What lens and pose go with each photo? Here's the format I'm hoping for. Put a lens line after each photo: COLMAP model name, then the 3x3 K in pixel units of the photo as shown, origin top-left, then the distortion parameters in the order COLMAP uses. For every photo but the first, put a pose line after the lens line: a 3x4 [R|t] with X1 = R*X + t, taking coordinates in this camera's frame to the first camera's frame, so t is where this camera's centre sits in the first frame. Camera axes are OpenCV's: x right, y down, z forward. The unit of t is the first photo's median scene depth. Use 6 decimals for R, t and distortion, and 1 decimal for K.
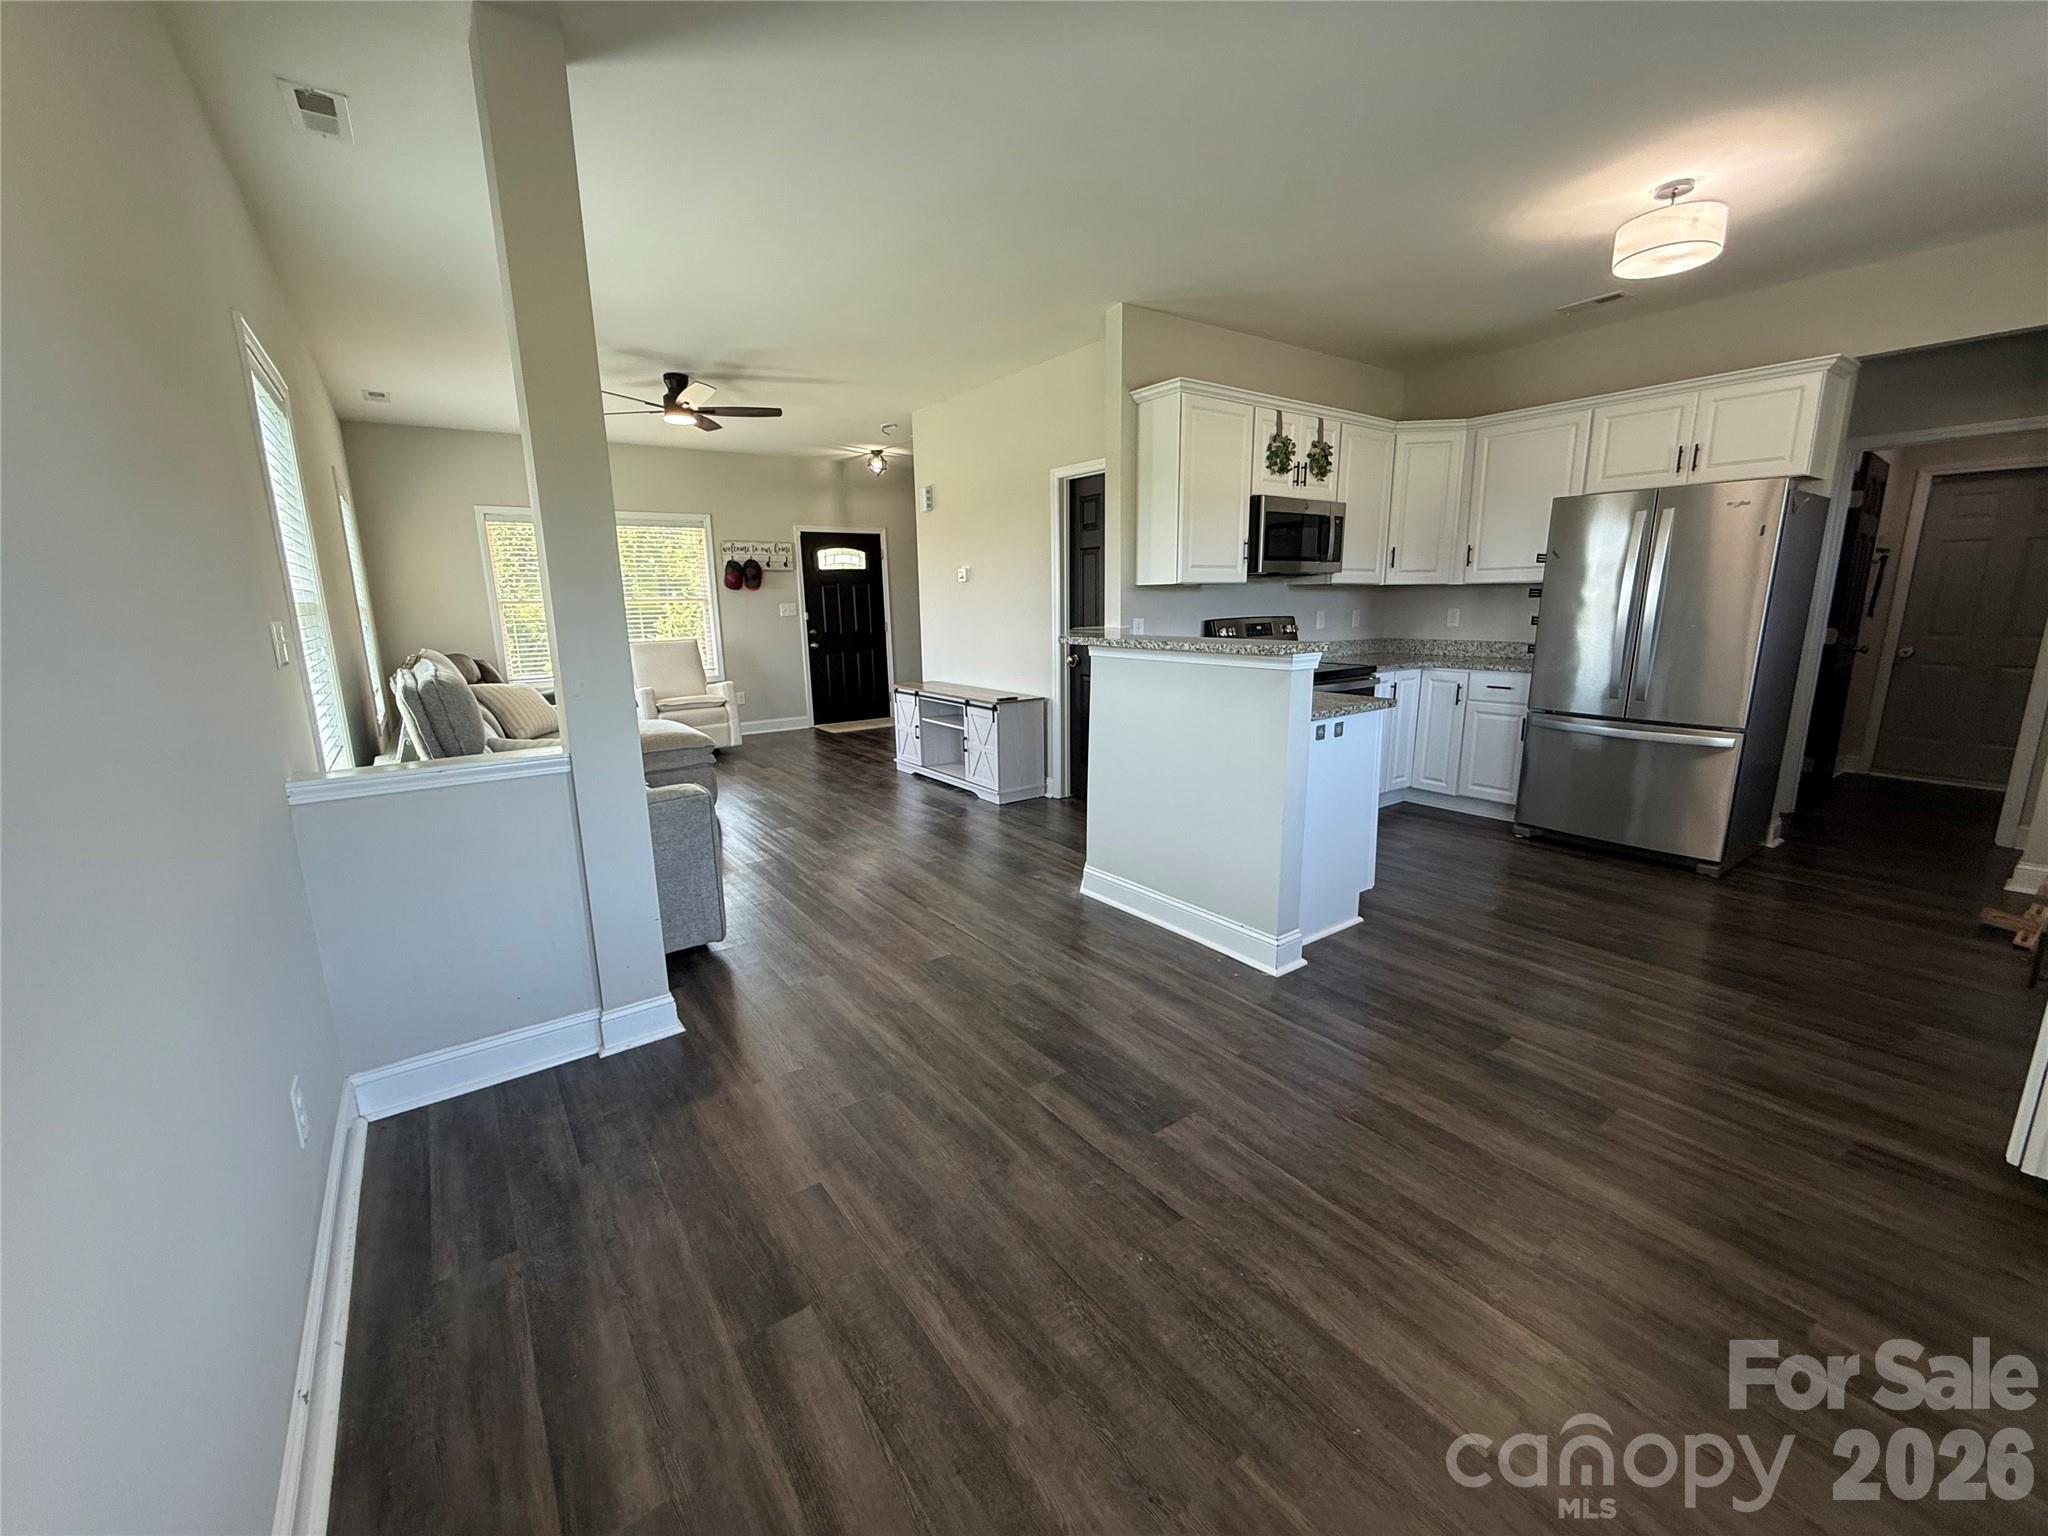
lens RADIAL K [[822.2, 0, 1024.0], [0, 822.2, 768.0], [0, 0, 1]] dist [-0.005701, -0.000041]
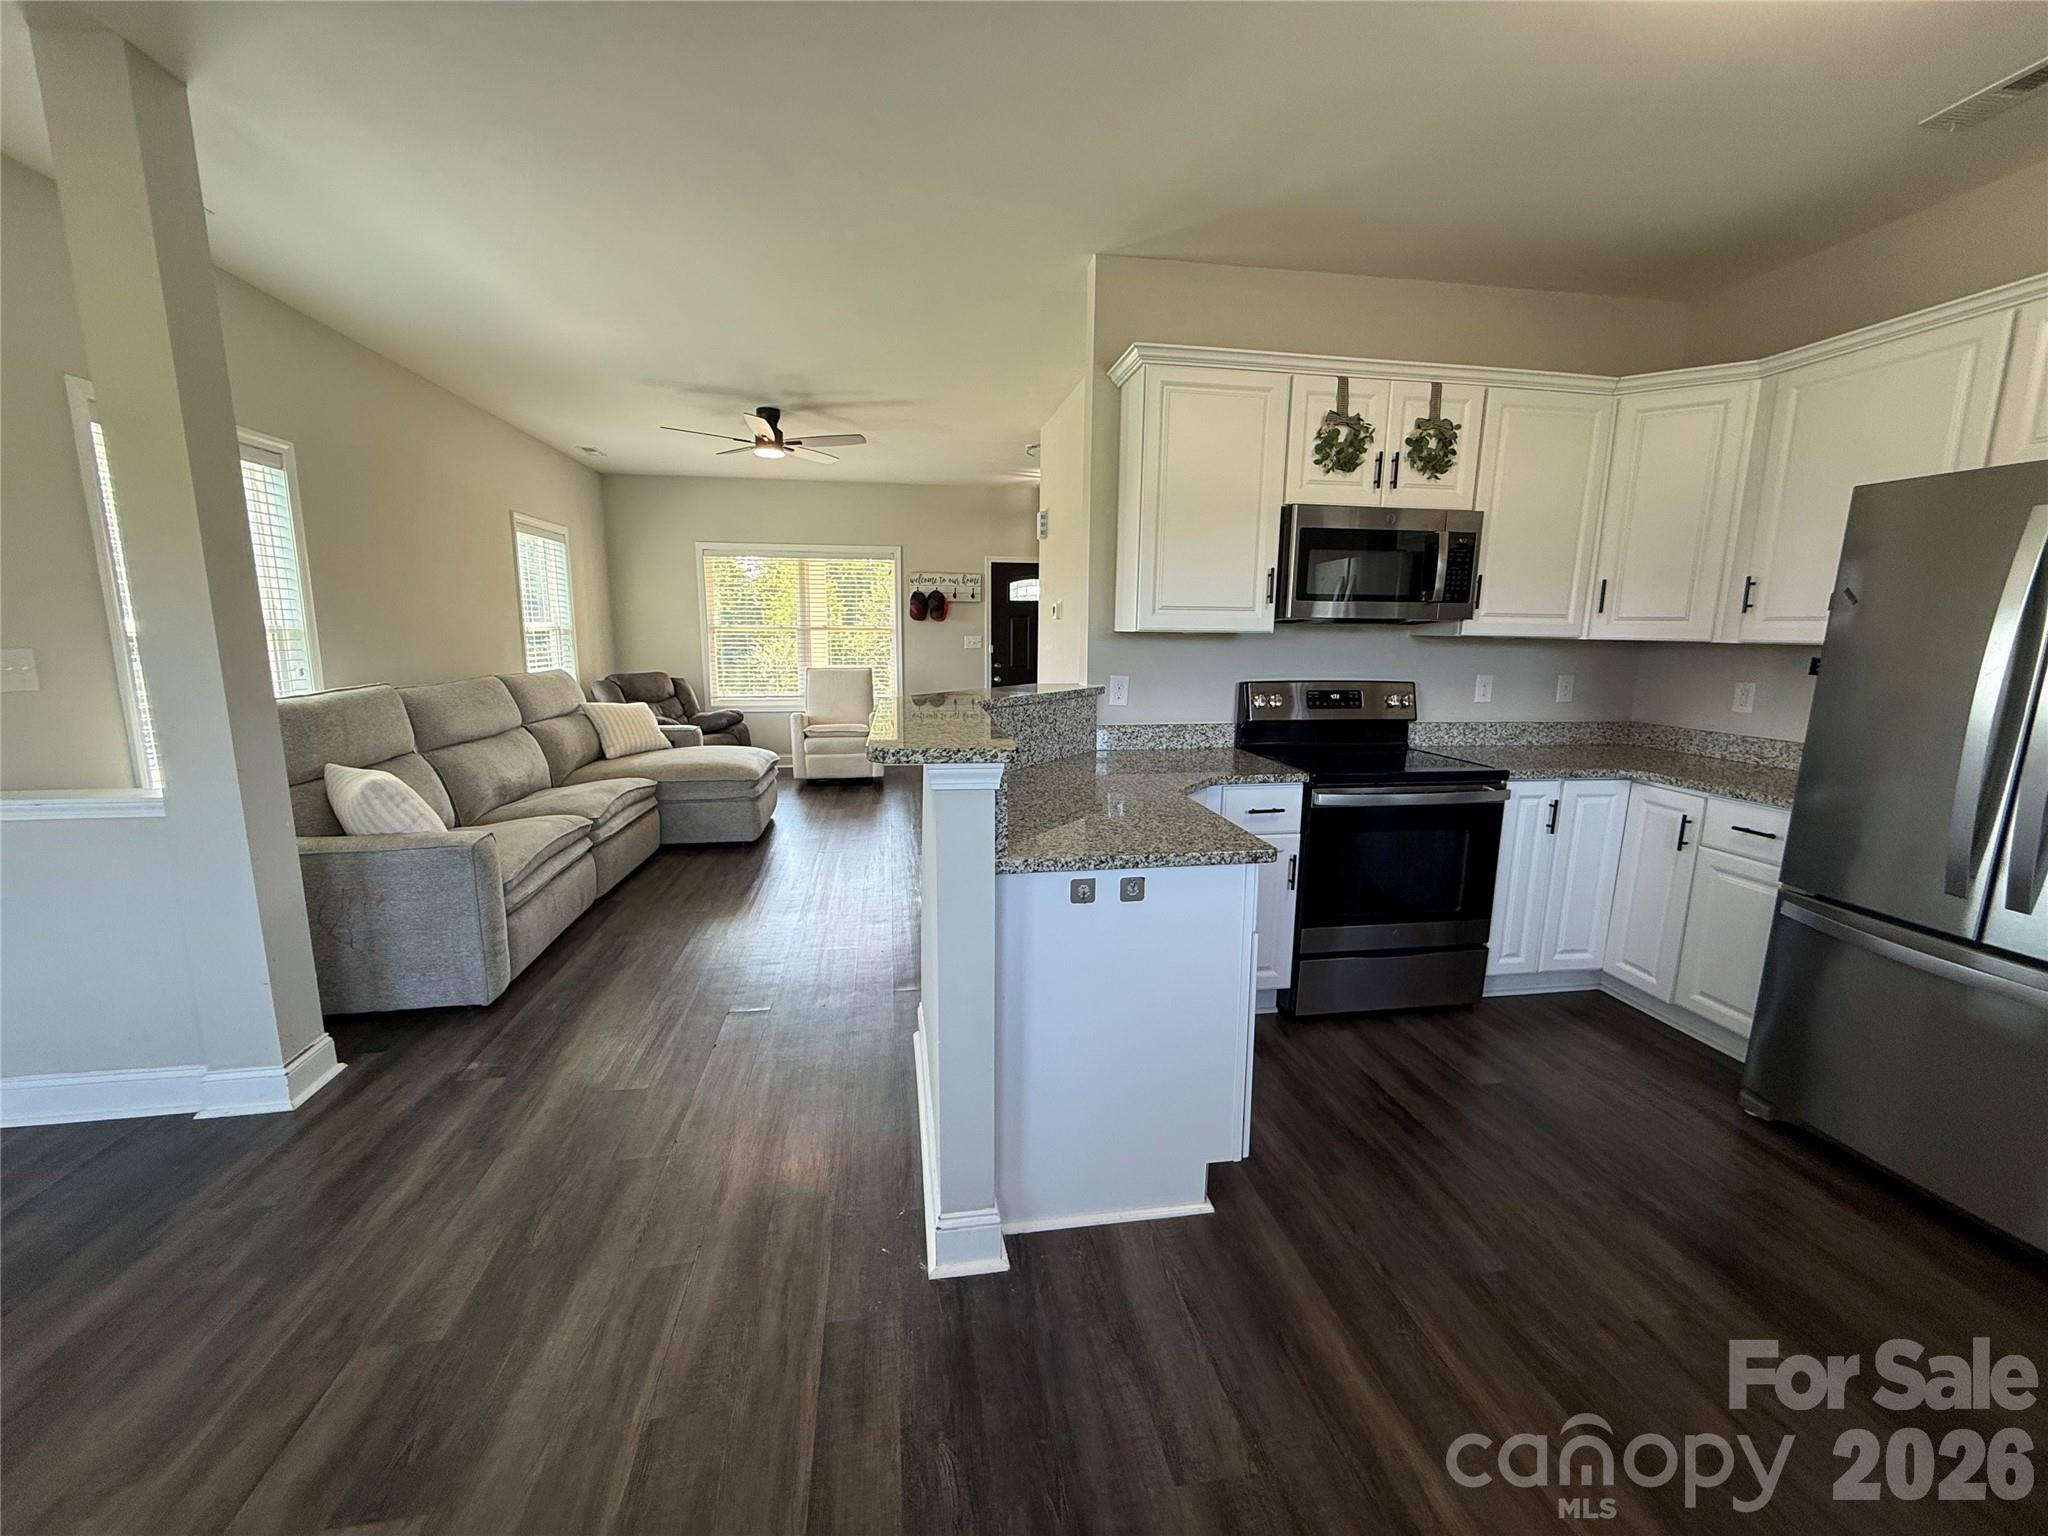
lens RADIAL K [[819.7, 0, 1021.4], [0, 819.7, 768.5], [0, 0, 1]] dist [0.000233, 0.000147]
pose [[0.893444, 0.101434, -0.437571, 0.349602], [-0.115571, 0.993283, -0.005722, -0.075193], [0.434051, 0.055683, 0.899166, 0.267445]]
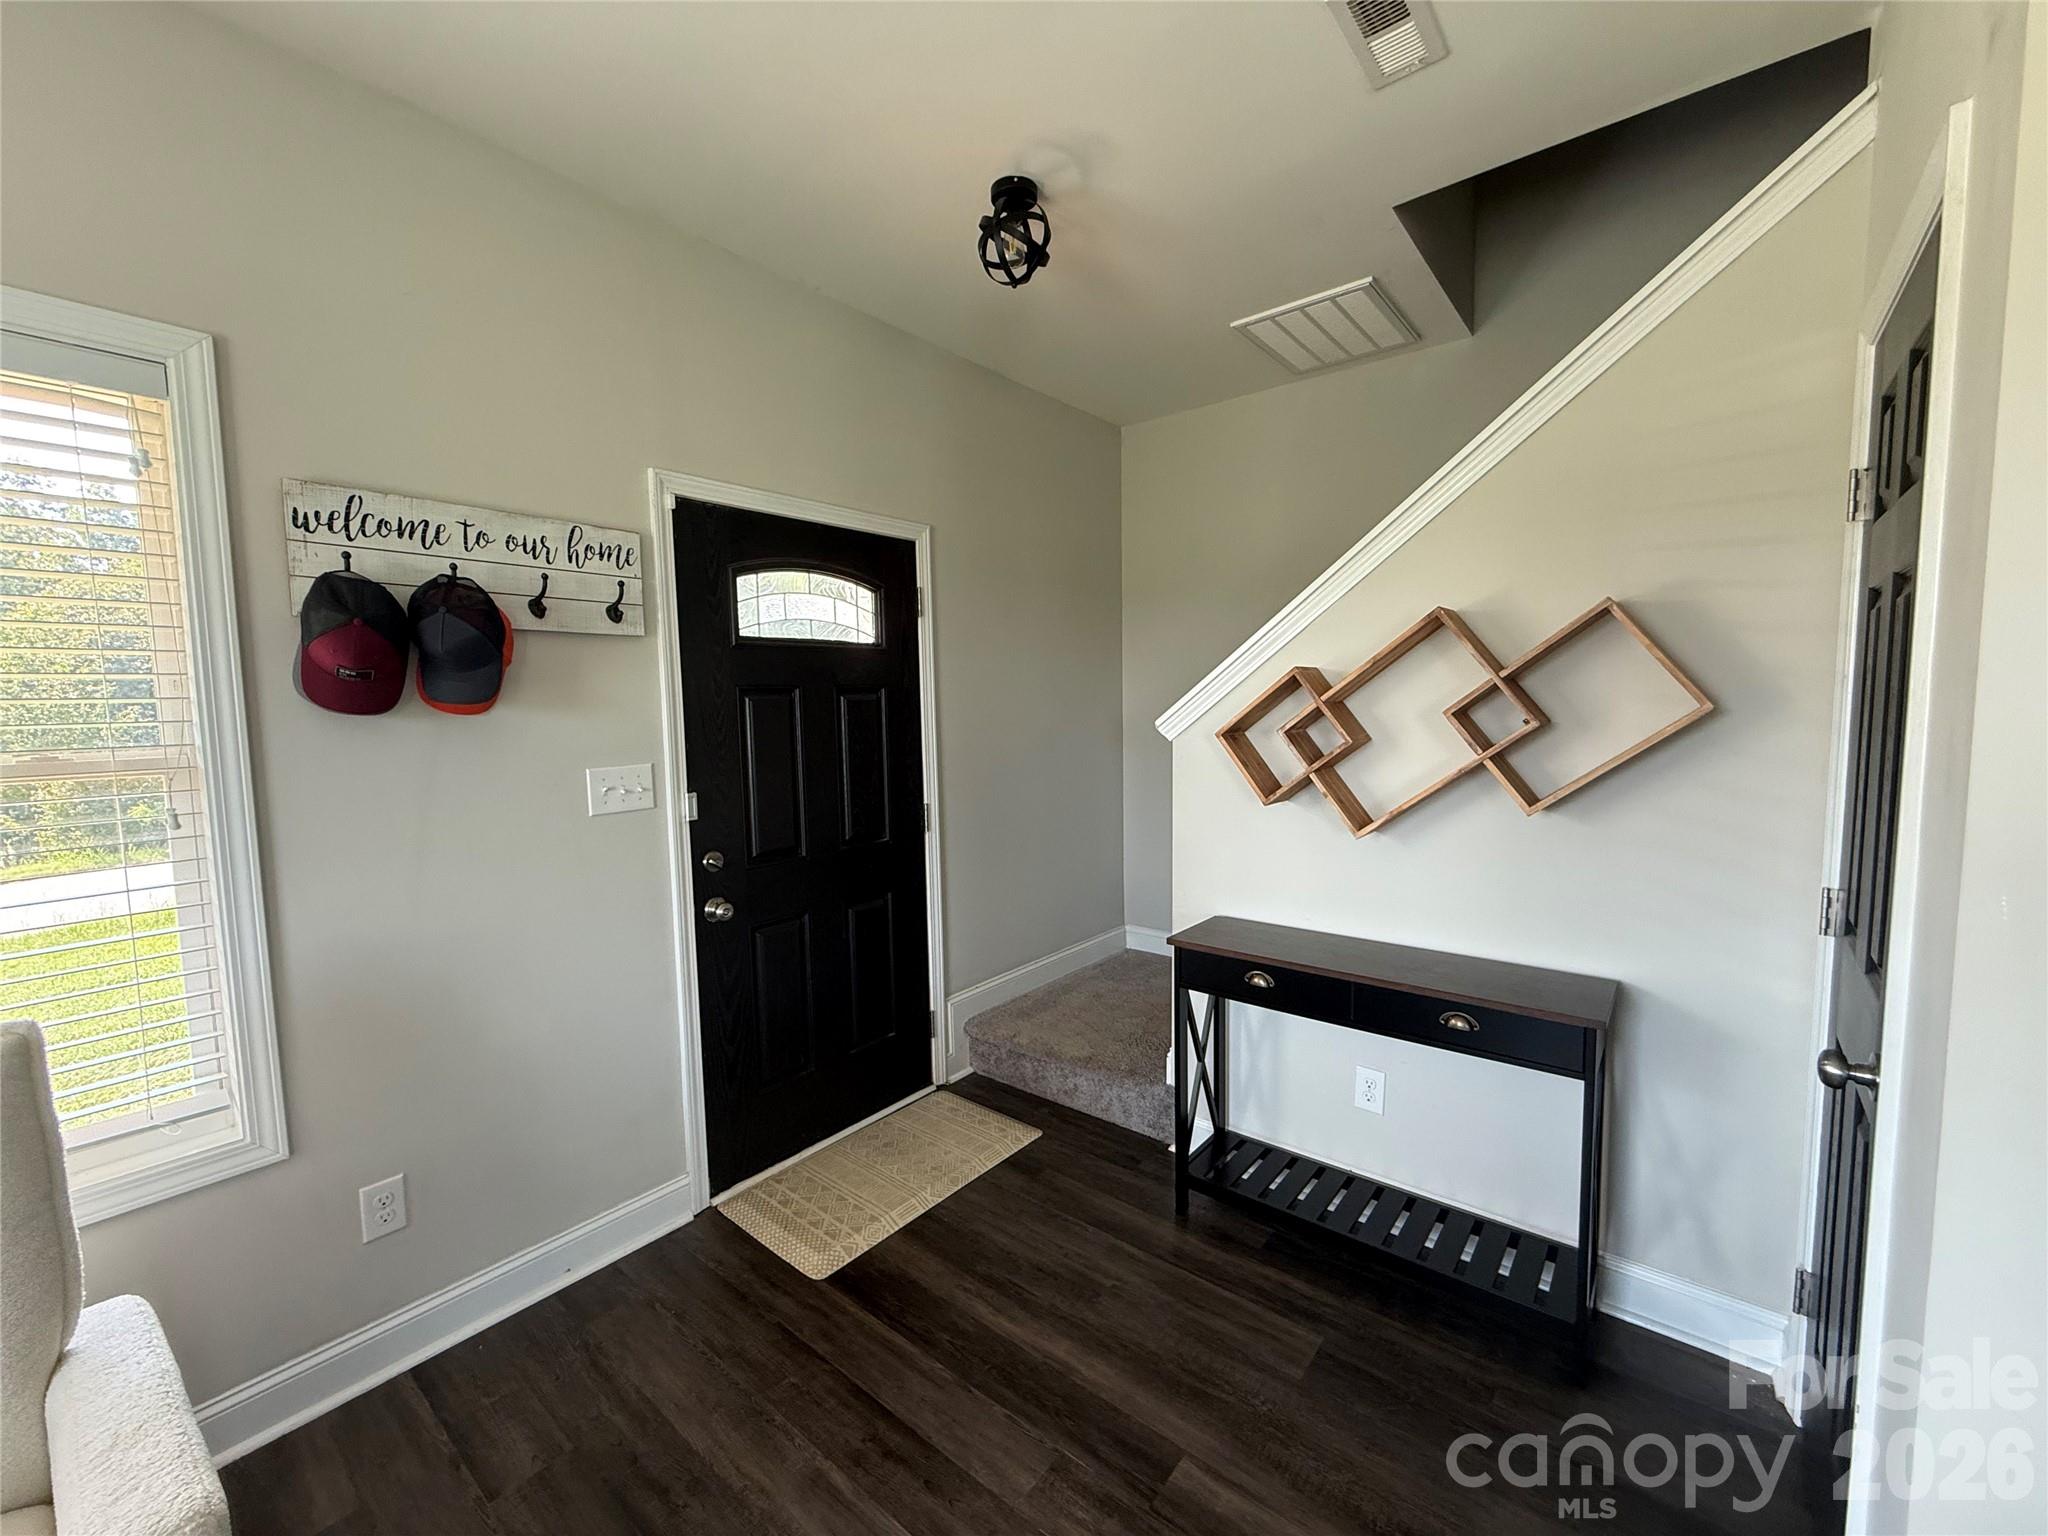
lens RADIAL K [[819.7, 0, 1021.4], [0, 819.7, 768.5], [0, 0, 1]] dist [0.000233, 0.000147]
pose [[0.967916, -0.019176, 0.250541, -0.390548], [0.050791, 0.991433, -0.120336, -0.274239], [-0.246087, 0.129201, 0.960598, 1.229900]]
